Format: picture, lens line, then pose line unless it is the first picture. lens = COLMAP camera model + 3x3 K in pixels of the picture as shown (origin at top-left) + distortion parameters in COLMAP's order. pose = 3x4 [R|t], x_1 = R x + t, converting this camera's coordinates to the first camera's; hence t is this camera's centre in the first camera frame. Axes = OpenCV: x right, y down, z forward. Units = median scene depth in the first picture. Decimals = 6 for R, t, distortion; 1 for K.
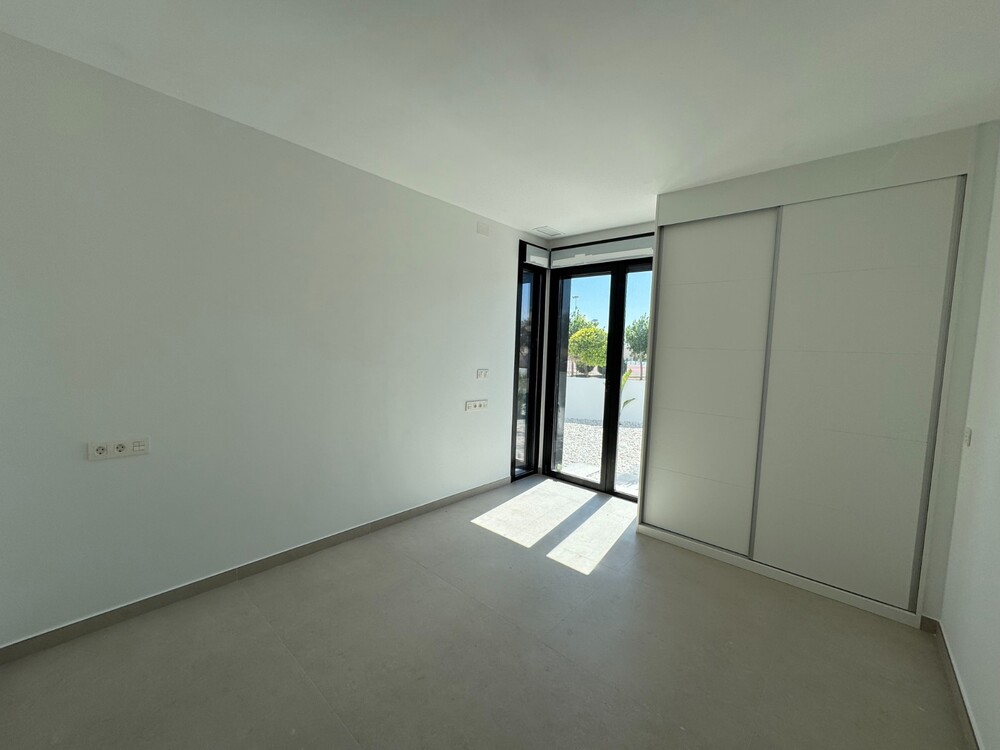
lens RADIAL K [[400.2, 0, 497.1], [0, 400.2, 373.8], [0, 0, 1]] dist [-0.001814, 0.000453]
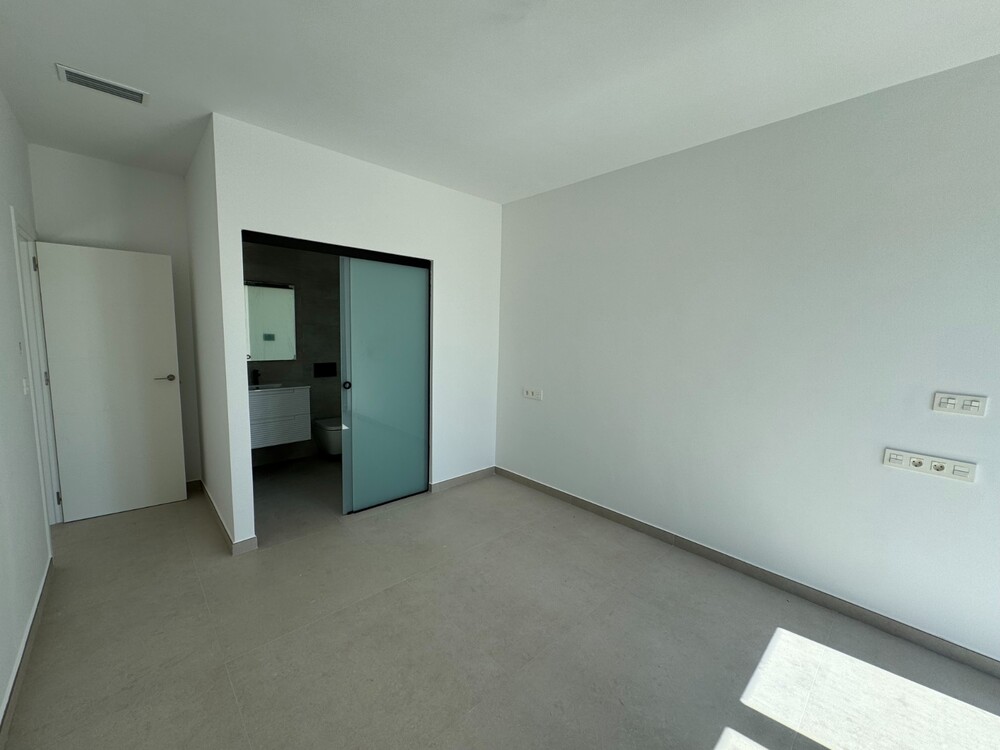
lens RADIAL K [[400.2, 0, 504.5], [0, 400.2, 373.3], [0, 0, 1]] dist [-0.001814, 0.000453]
pose [[-0.078380, 0.081841, -0.993559, 0.471354], [-0.082730, 0.992653, 0.088293, -0.031879], [0.993485, 0.089117, -0.071034, 0.522793]]
